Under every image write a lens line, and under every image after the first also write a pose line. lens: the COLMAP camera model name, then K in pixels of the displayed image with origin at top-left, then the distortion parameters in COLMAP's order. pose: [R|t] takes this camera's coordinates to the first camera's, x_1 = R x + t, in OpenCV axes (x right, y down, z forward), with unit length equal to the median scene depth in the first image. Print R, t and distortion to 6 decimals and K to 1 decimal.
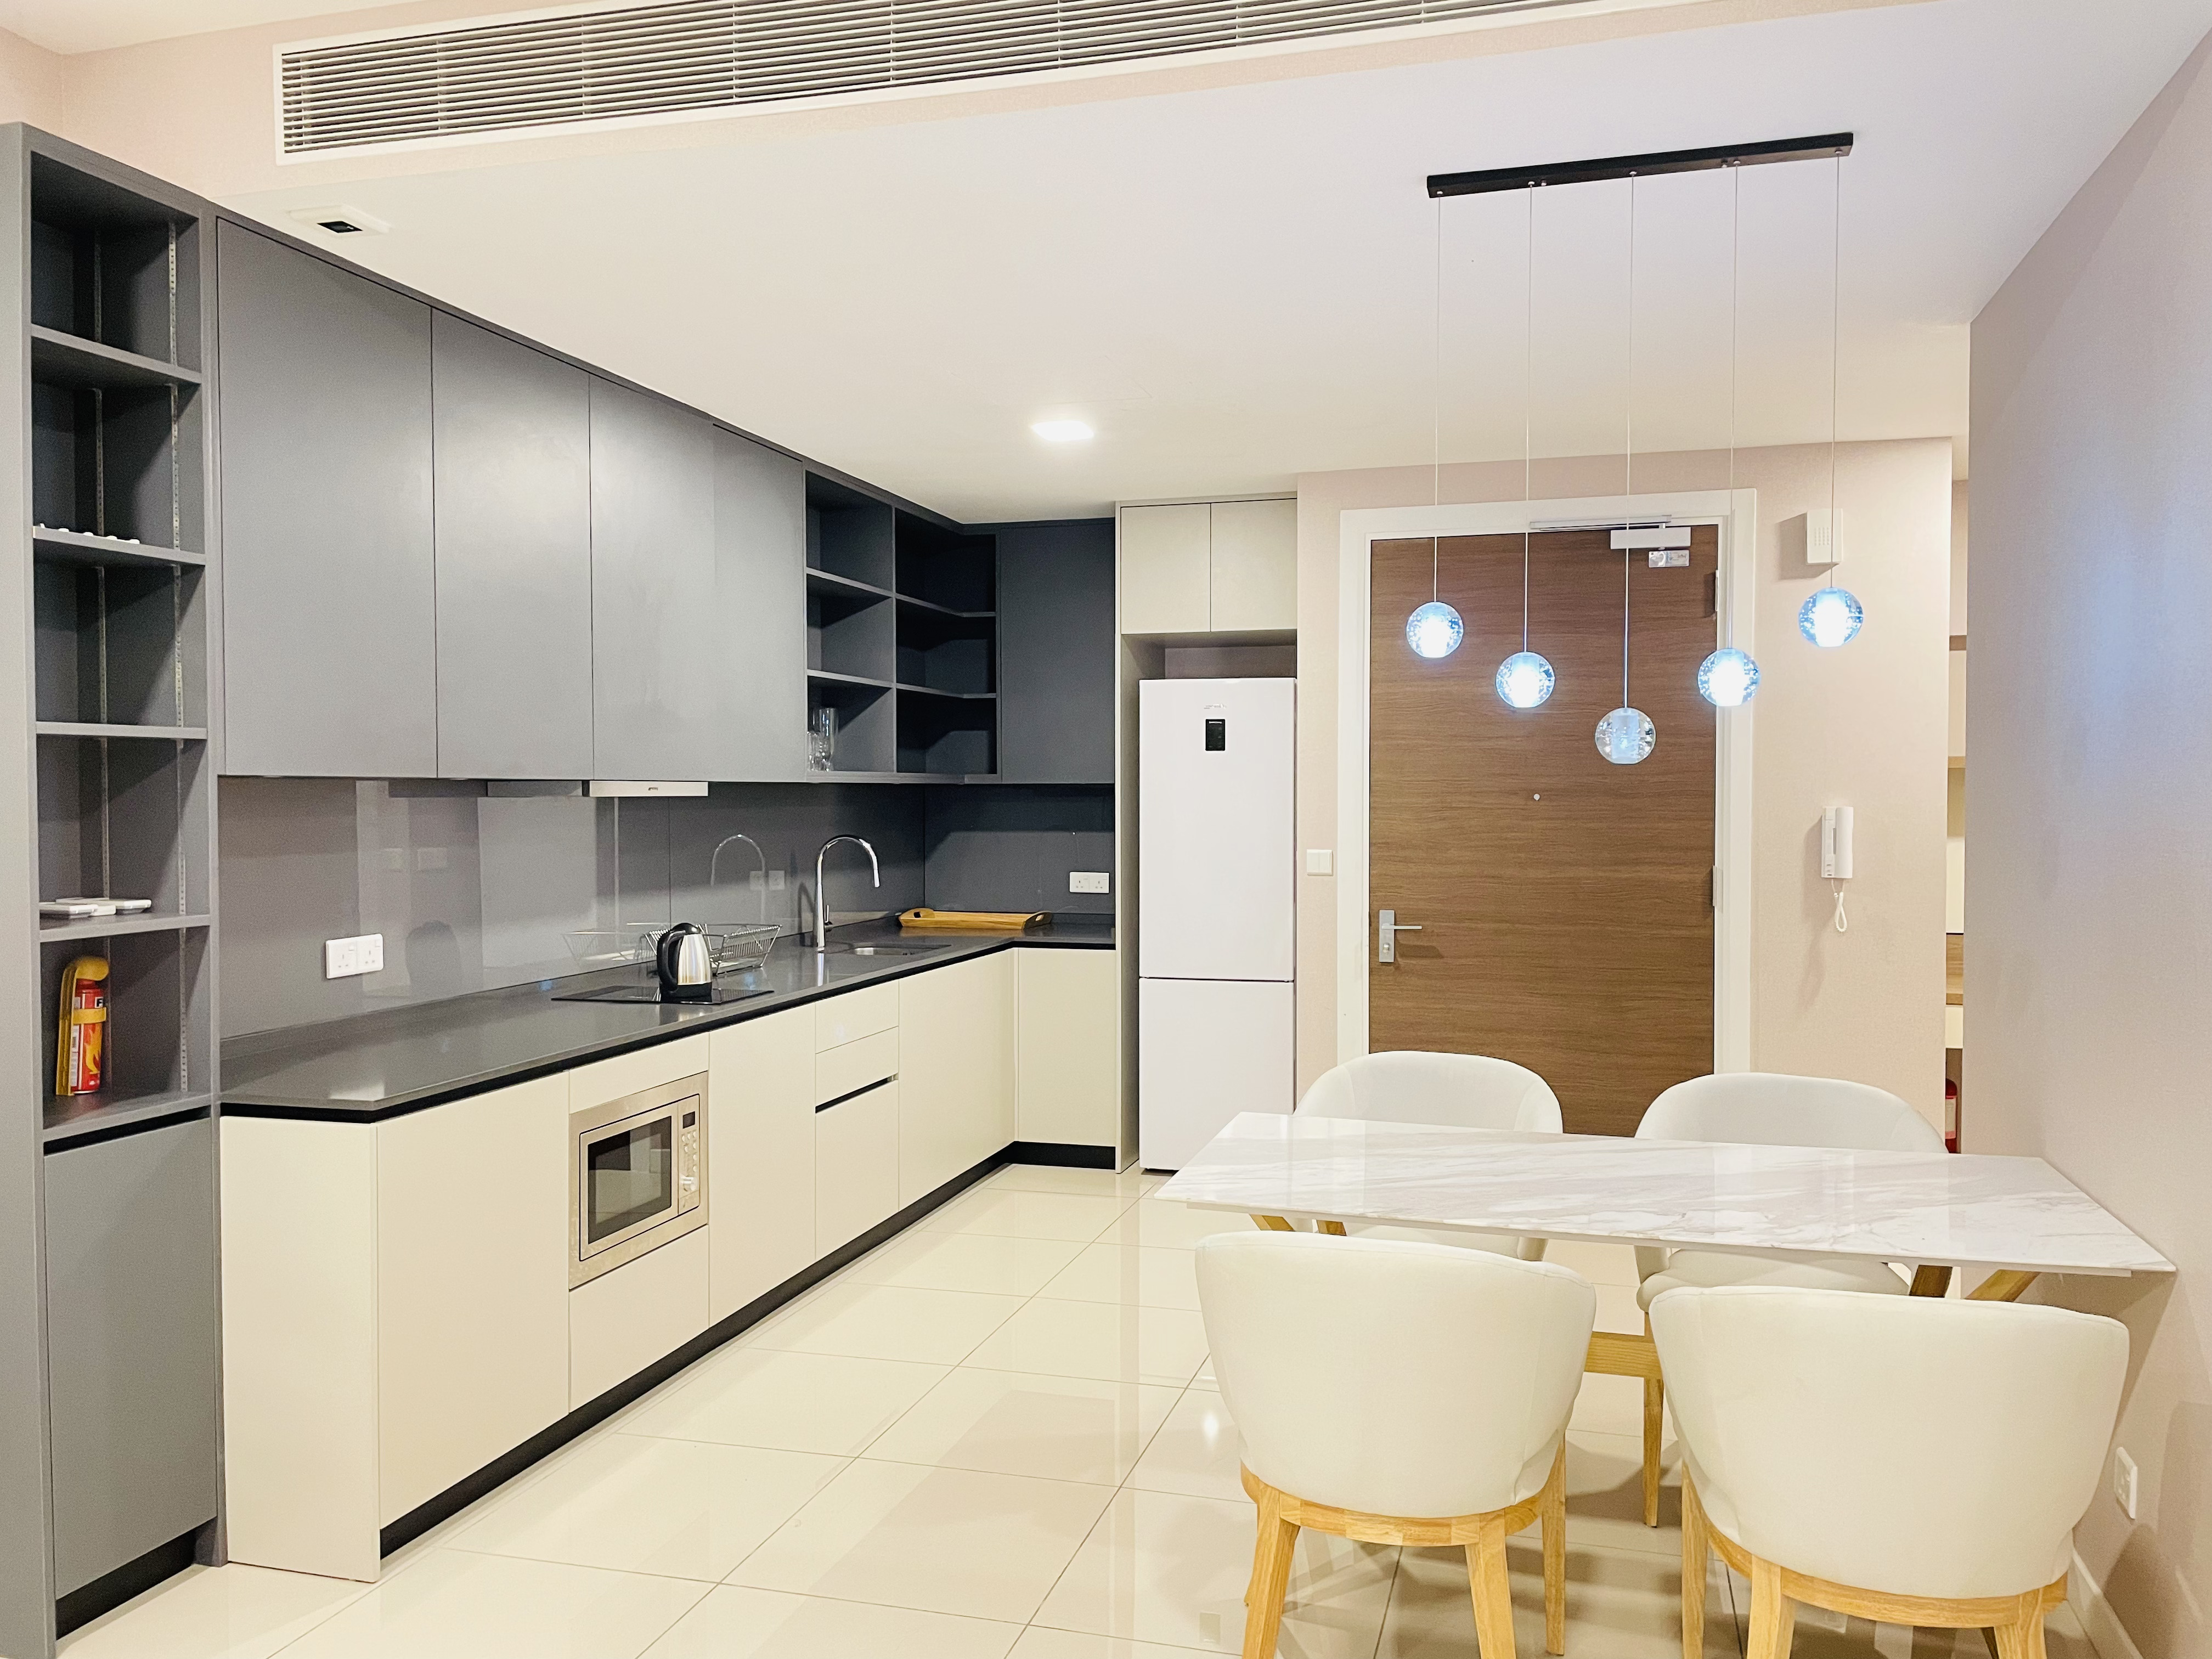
lens RADIAL K [[1648.0, 0, 1110.7], [0, 1648.0, 832.1], [0, 0, 1]] dist [0.107604, -0.179370]
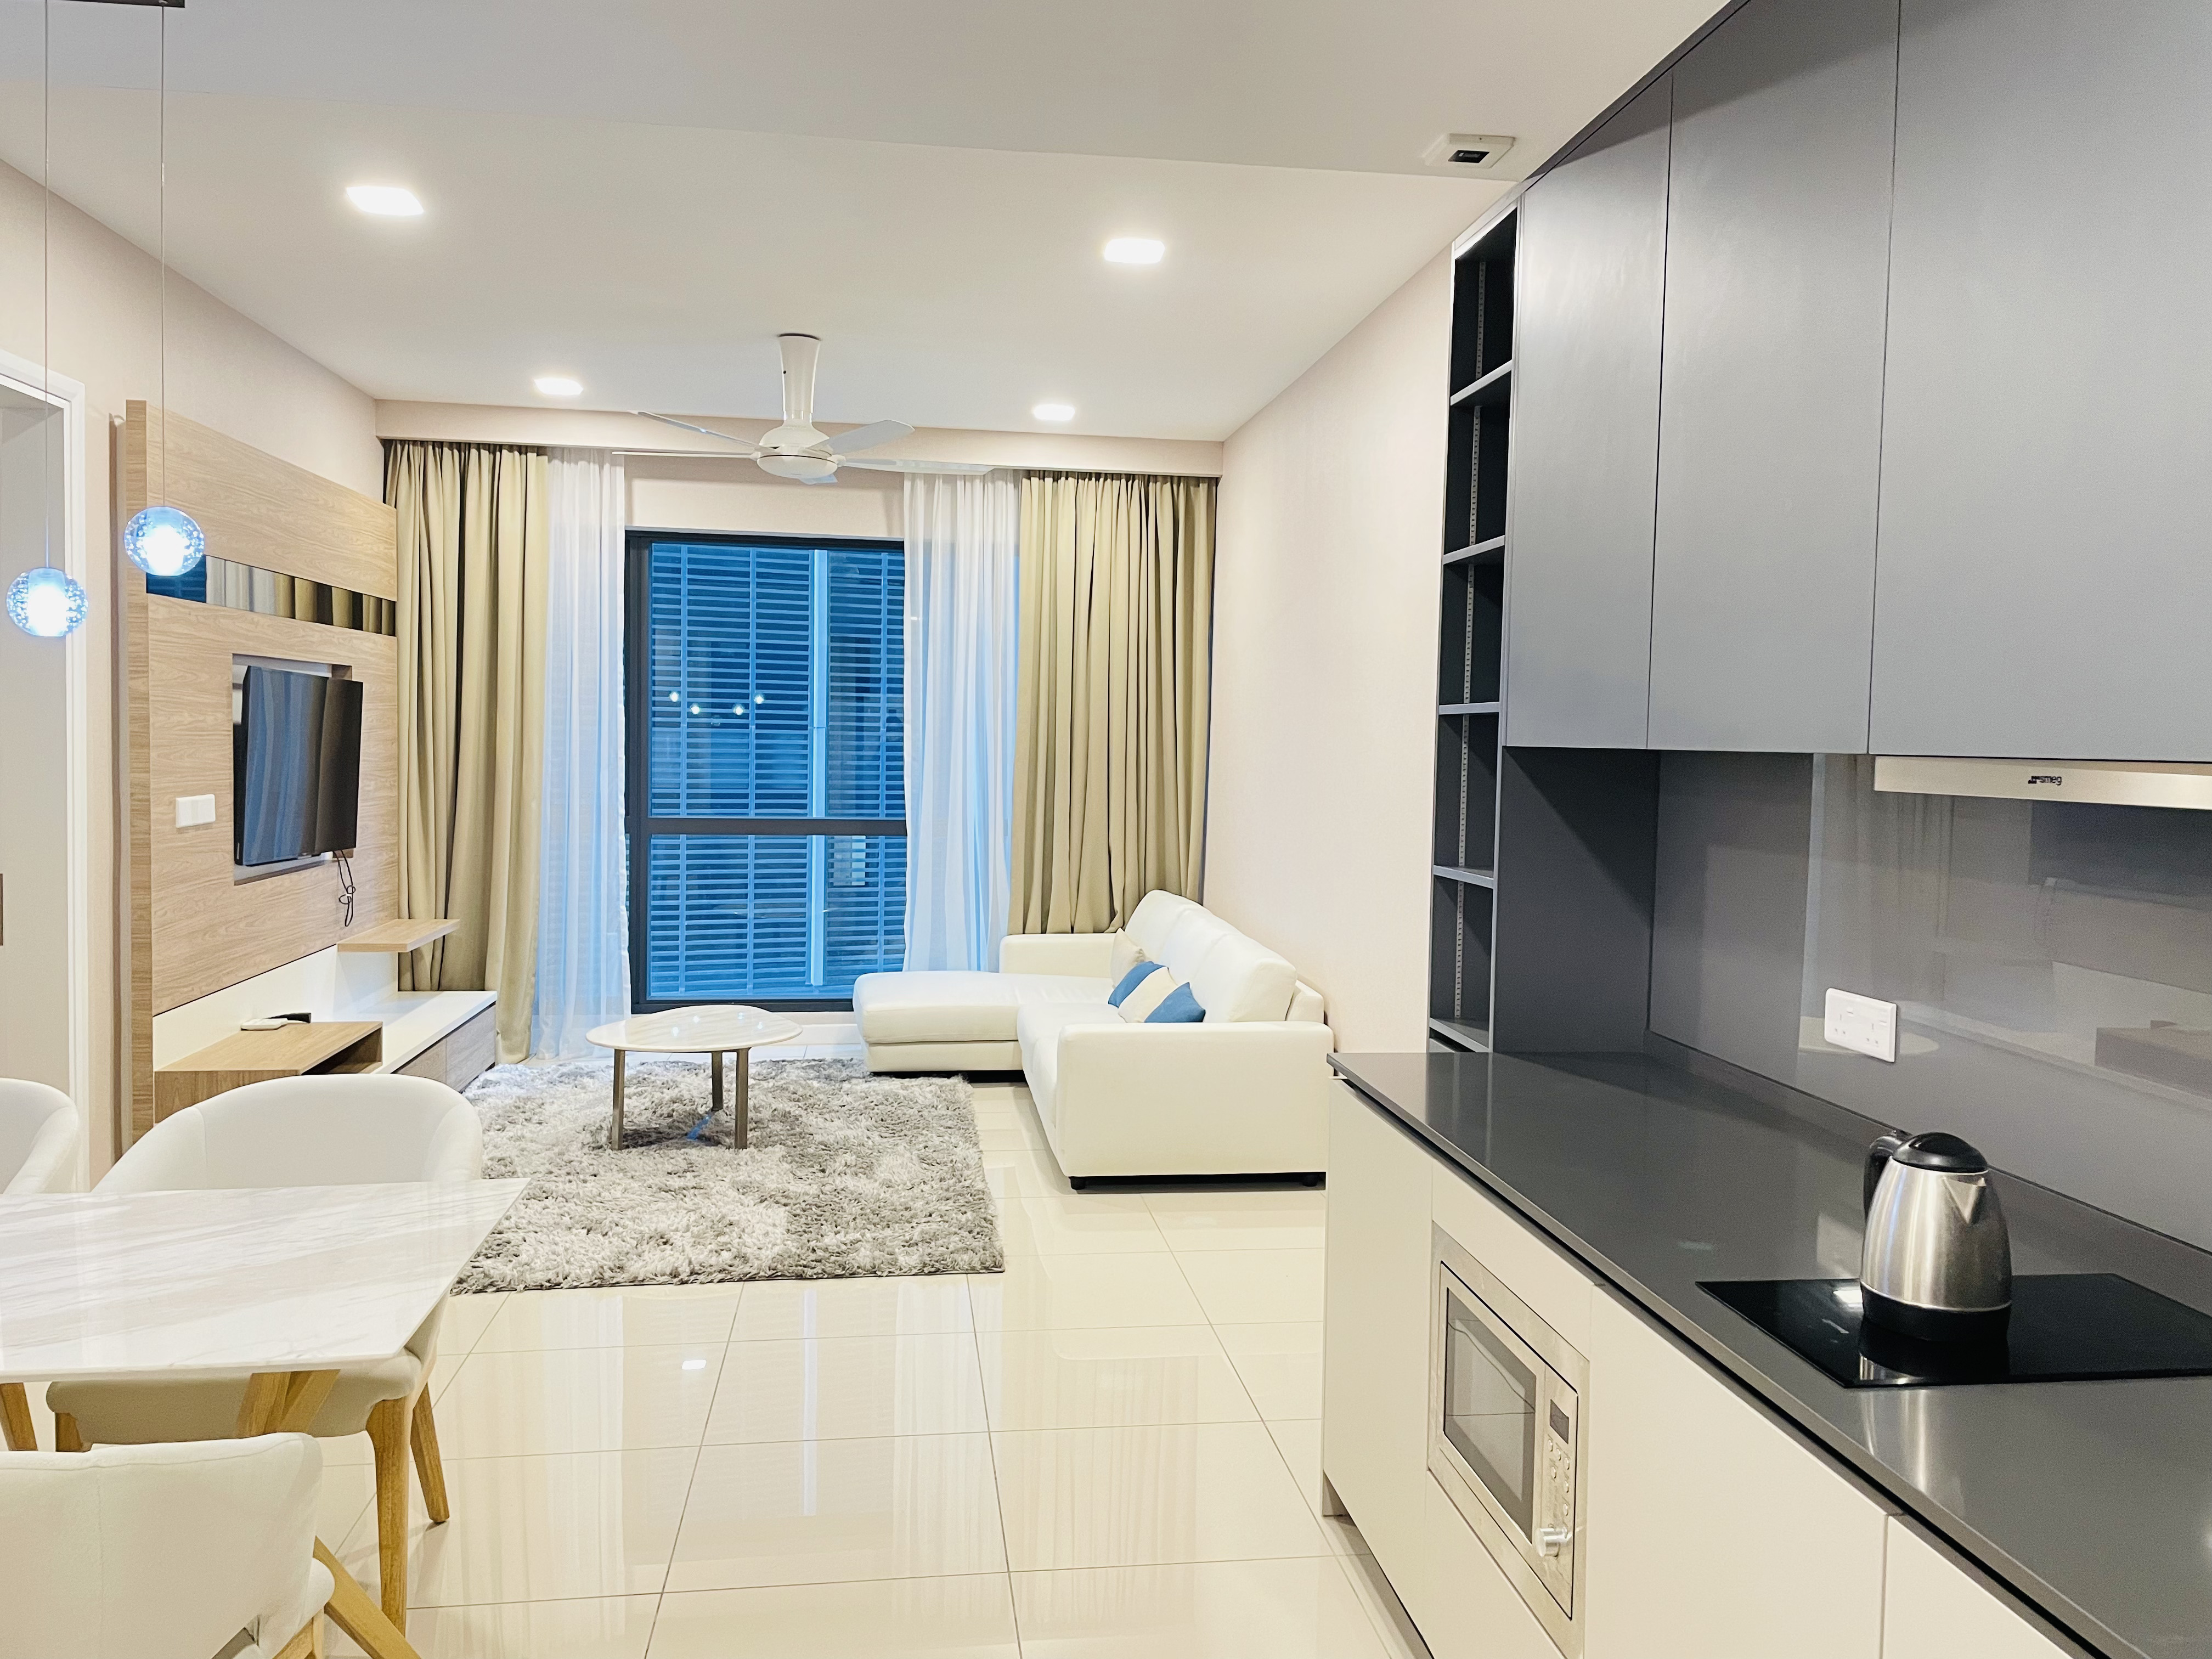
lens RADIAL K [[1648.0, 0, 1110.7], [0, 1648.0, 832.1], [0, 0, 1]] dist [0.107604, -0.179370]
pose [[-0.914037, 0.007409, -0.405564, 0.052057], [-0.027978, 0.996301, 0.081255, -0.029293], [0.404666, 0.085617, -0.910448, 0.936204]]
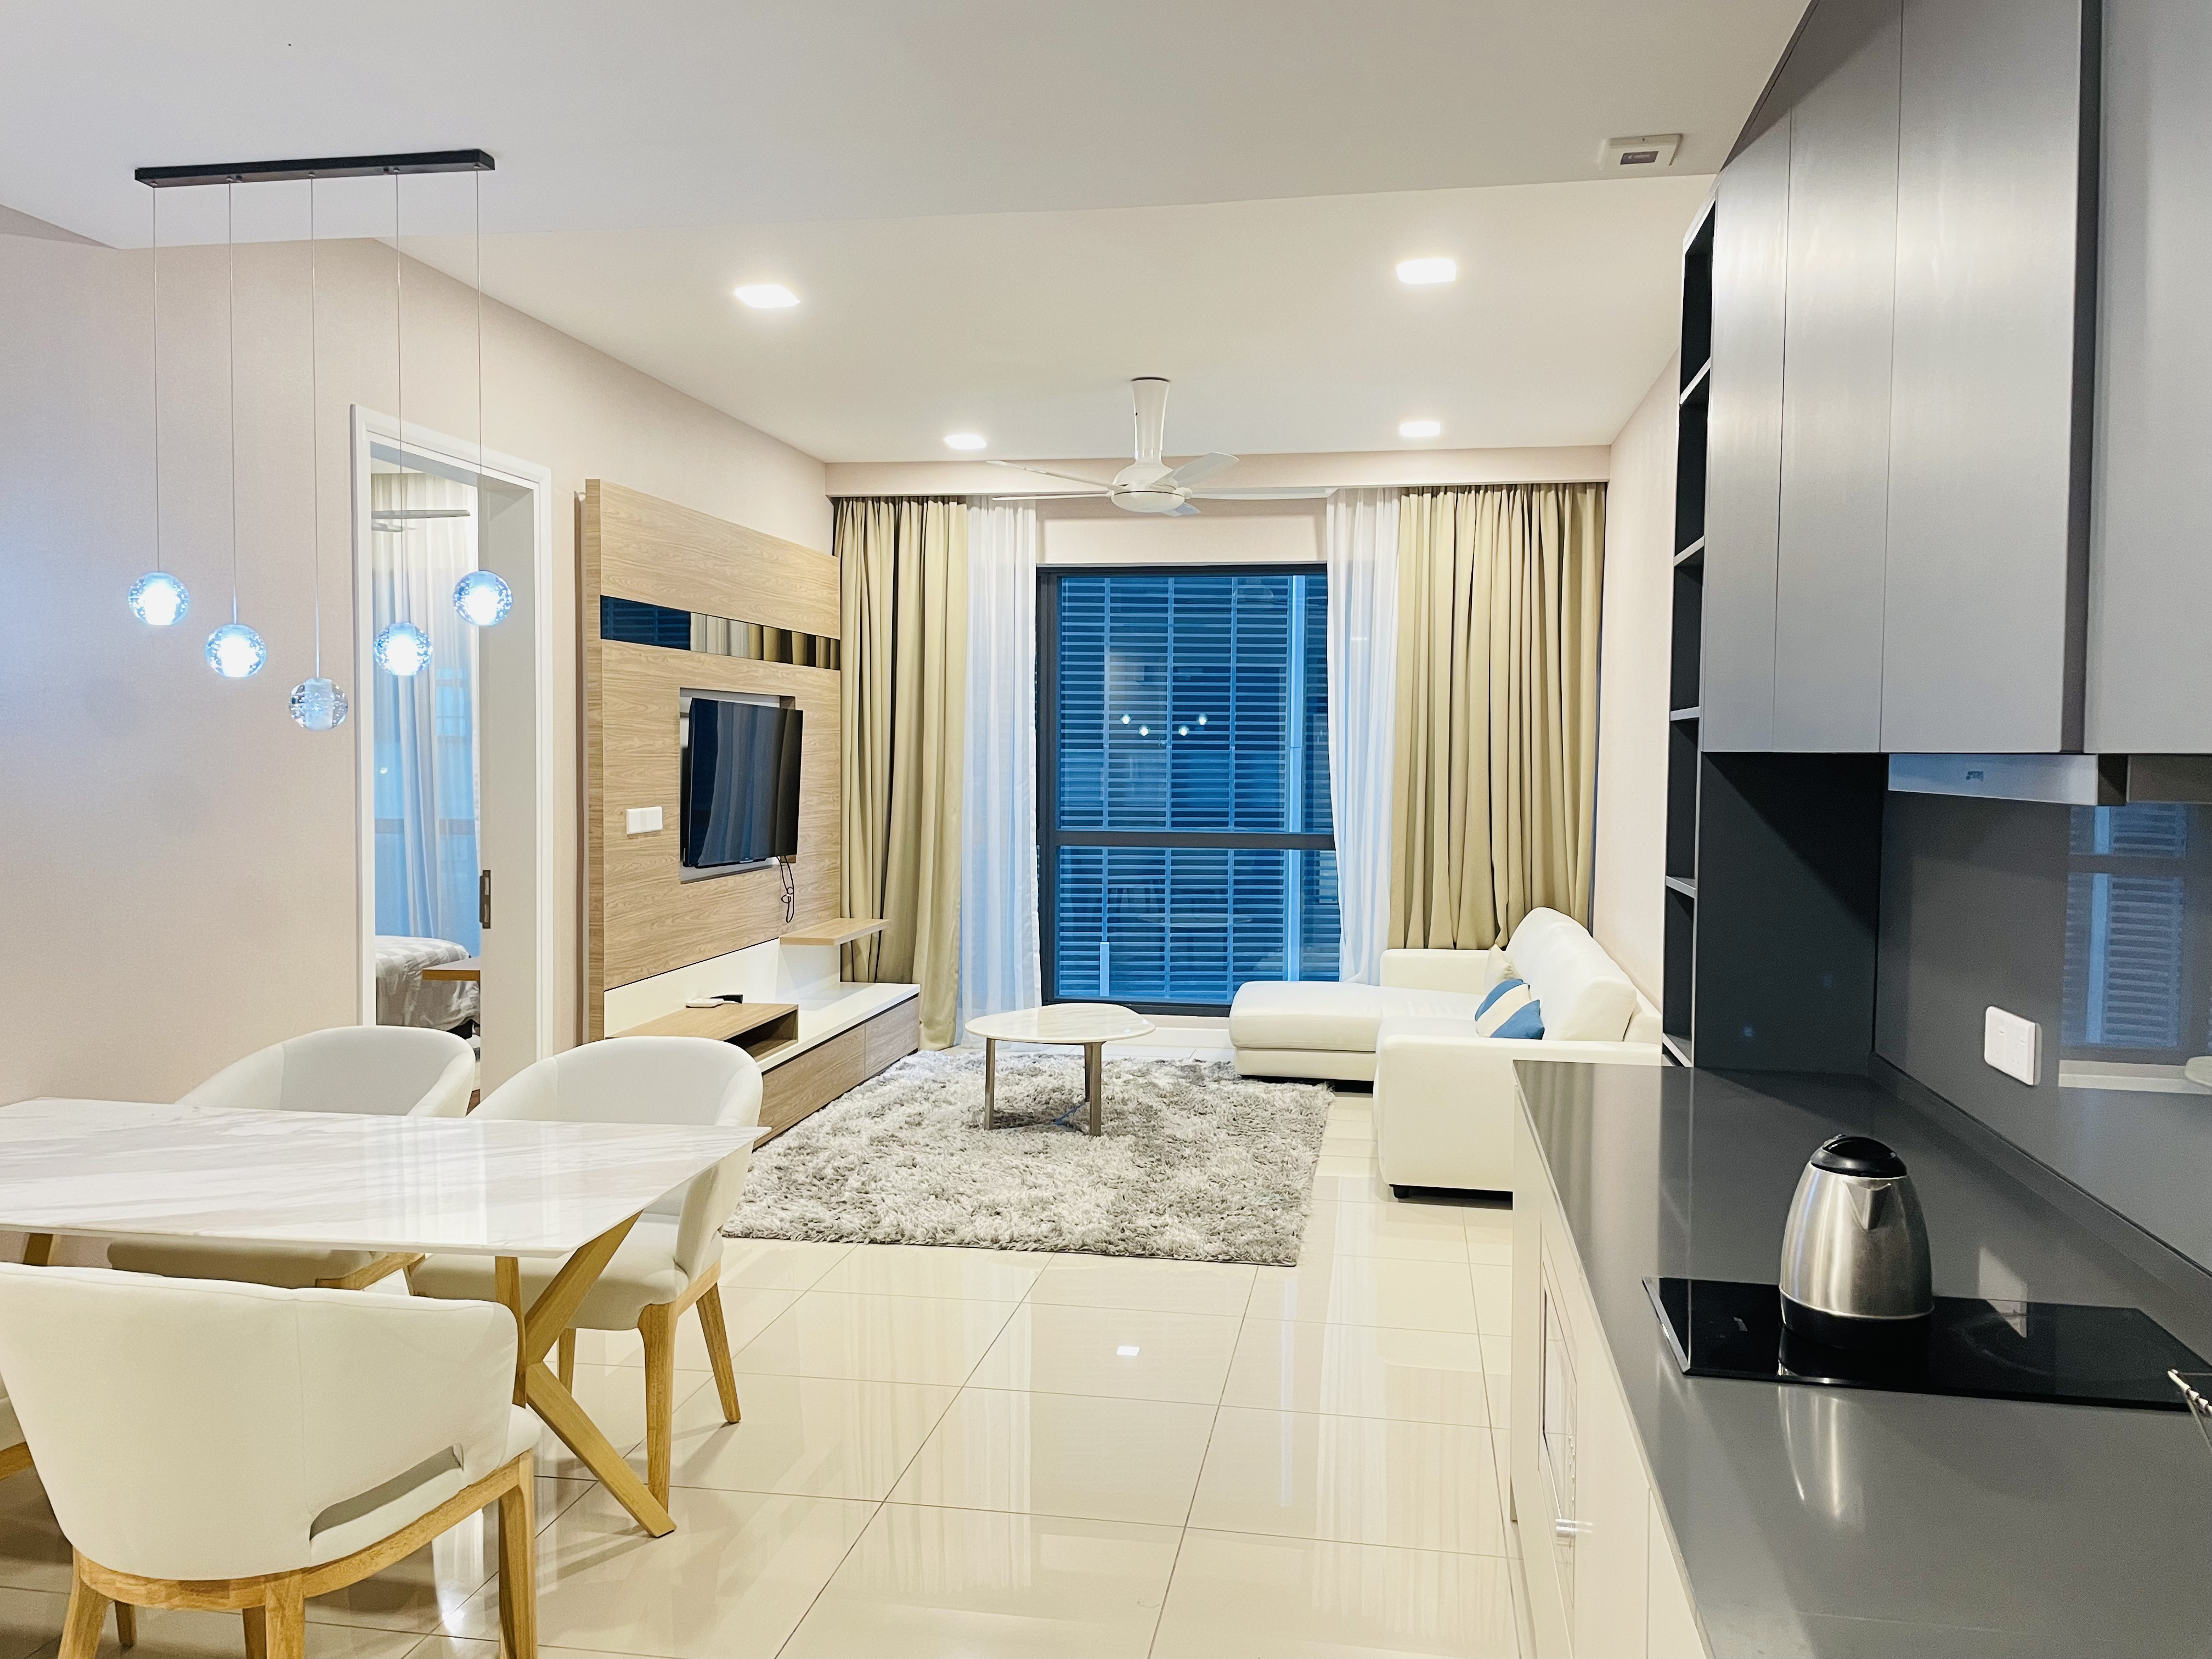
lens RADIAL K [[1648.0, 0, 1110.7], [0, 1648.0, 832.1], [0, 0, 1]] dist [0.107604, -0.179370]
pose [[-0.994525, -0.002178, -0.104481, -0.038023], [-0.010069, 0.997129, 0.075052, -0.029048], [0.104017, 0.075693, -0.991691, 0.995712]]
